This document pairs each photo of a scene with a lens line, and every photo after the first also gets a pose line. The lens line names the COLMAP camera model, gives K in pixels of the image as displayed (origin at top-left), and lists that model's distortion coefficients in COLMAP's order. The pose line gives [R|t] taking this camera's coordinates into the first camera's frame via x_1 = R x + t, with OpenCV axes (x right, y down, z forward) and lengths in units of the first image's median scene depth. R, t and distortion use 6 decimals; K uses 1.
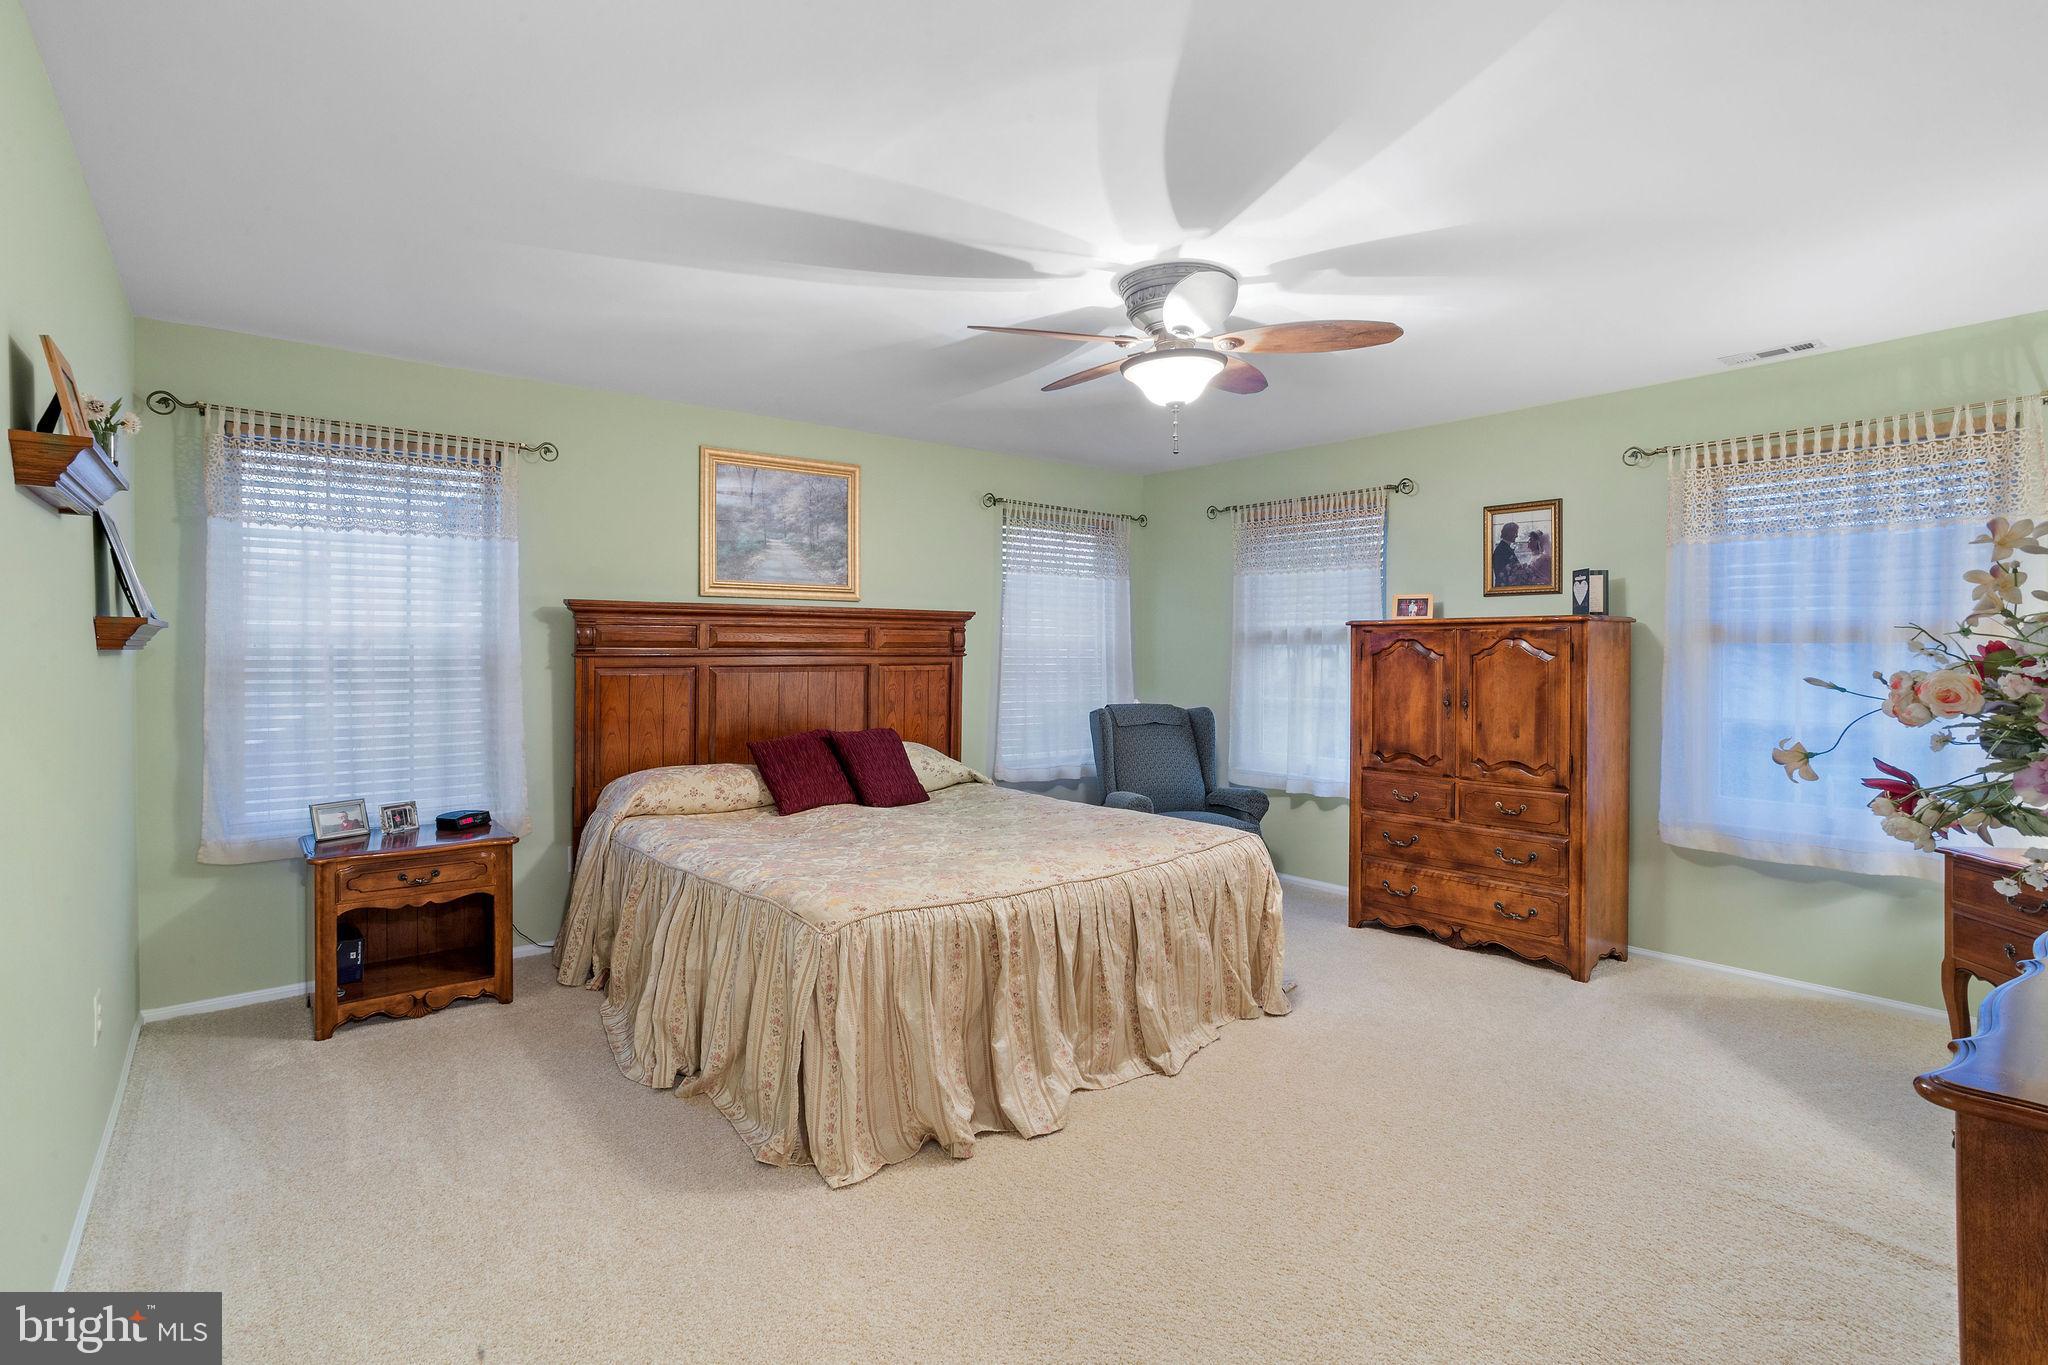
lens RADIAL K [[988.5, 0, 1020.7], [0, 988.5, 673.4], [0, 0, 1]] dist [-0.020665, 0.015634]
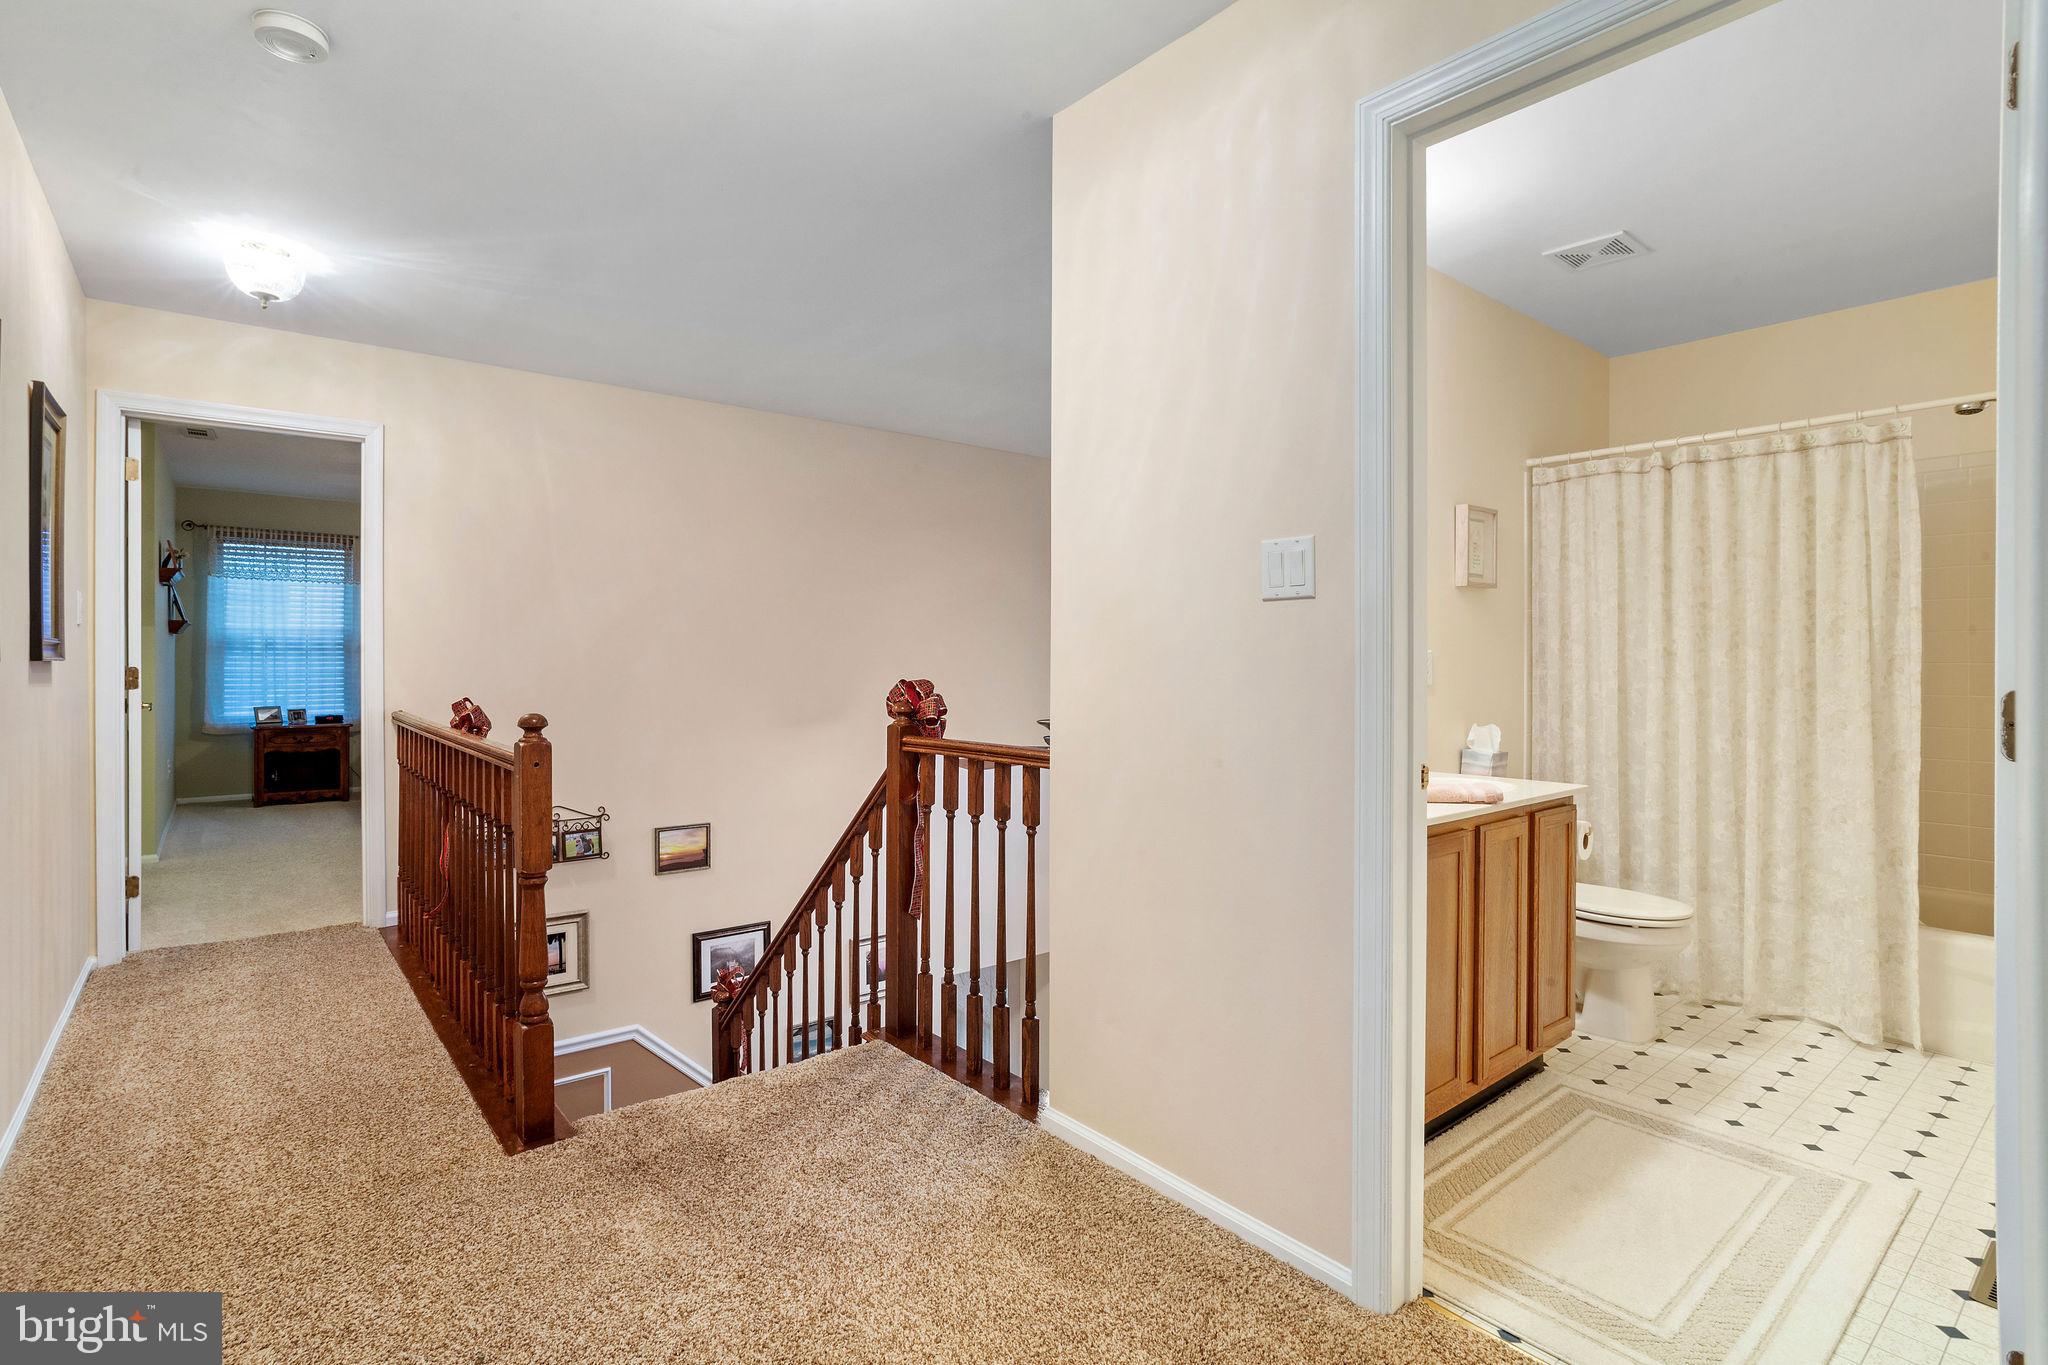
lens RADIAL K [[988.5, 0, 1011.3], [0, 988.5, 674.8], [0, 0, 1]] dist [-0.020665, 0.015634]
pose [[0.999988, 0.002372, 0.004283, 0.938244], [-0.002350, 0.999984, -0.005069, 0.068598], [-0.004295, 0.005059, 0.999978, -1.175112]]
